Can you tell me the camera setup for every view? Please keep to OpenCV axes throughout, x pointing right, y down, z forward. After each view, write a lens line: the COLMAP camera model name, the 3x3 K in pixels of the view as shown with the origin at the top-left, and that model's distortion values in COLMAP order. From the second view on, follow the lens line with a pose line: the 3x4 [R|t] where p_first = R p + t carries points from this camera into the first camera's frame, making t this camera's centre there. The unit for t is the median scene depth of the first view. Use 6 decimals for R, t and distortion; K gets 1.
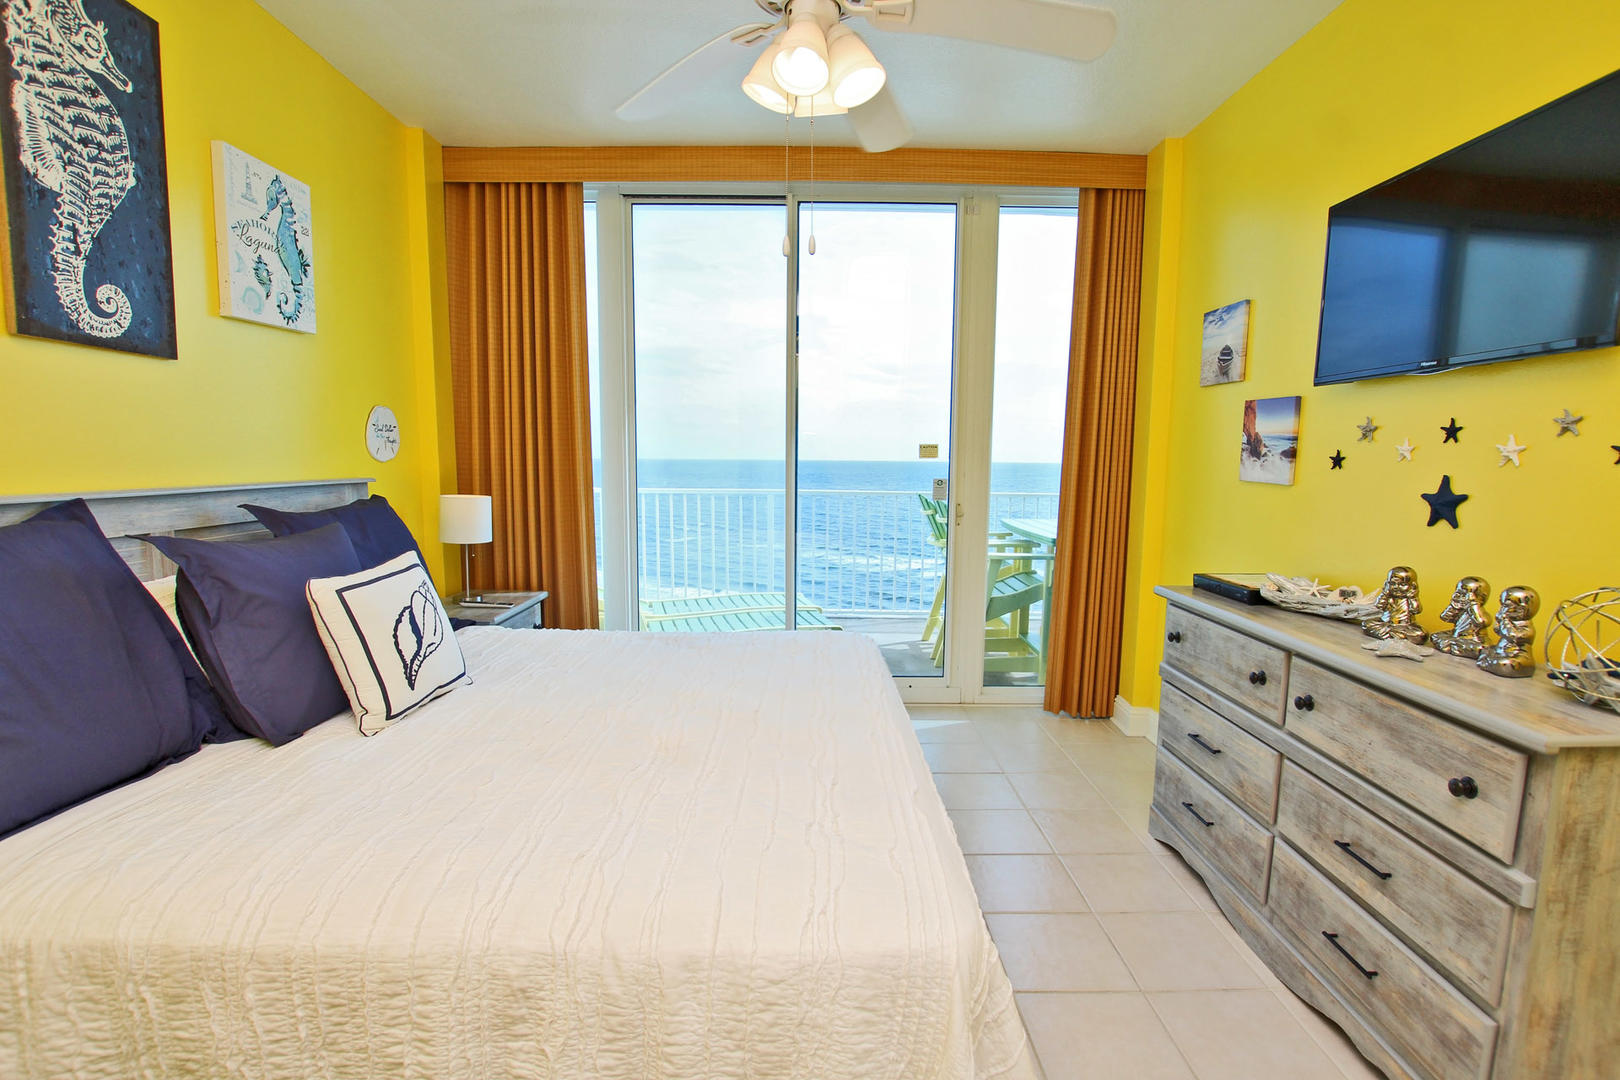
lens RADIAL K [[757.9, 0, 810.0], [0, 757.9, 540.0], [0, 0, 1]] dist [-0.039374, 0.009409]
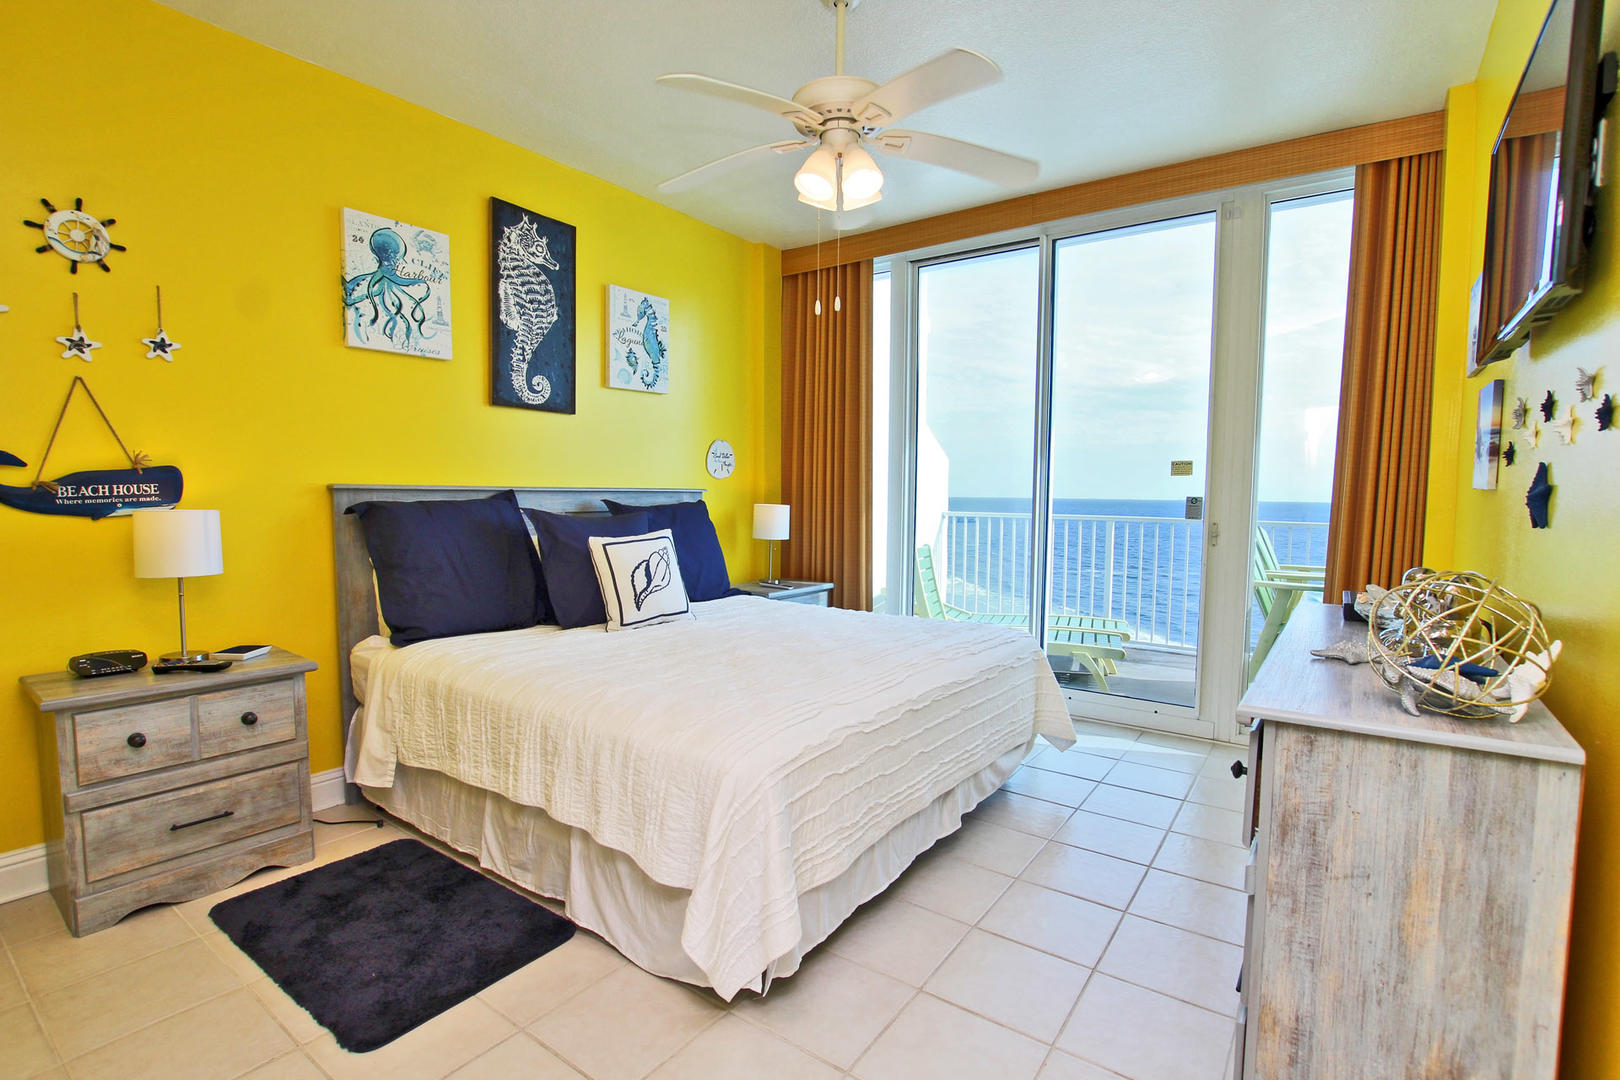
lens RADIAL K [[757.9, 0, 810.0], [0, 757.9, 540.0], [0, 0, 1]] dist [-0.039374, 0.009409]
pose [[0.806500, 0.036240, -0.590122, 0.700078], [-0.068170, 0.997163, -0.031928, 0.075088], [0.587290, 0.065978, 0.806683, -0.093347]]
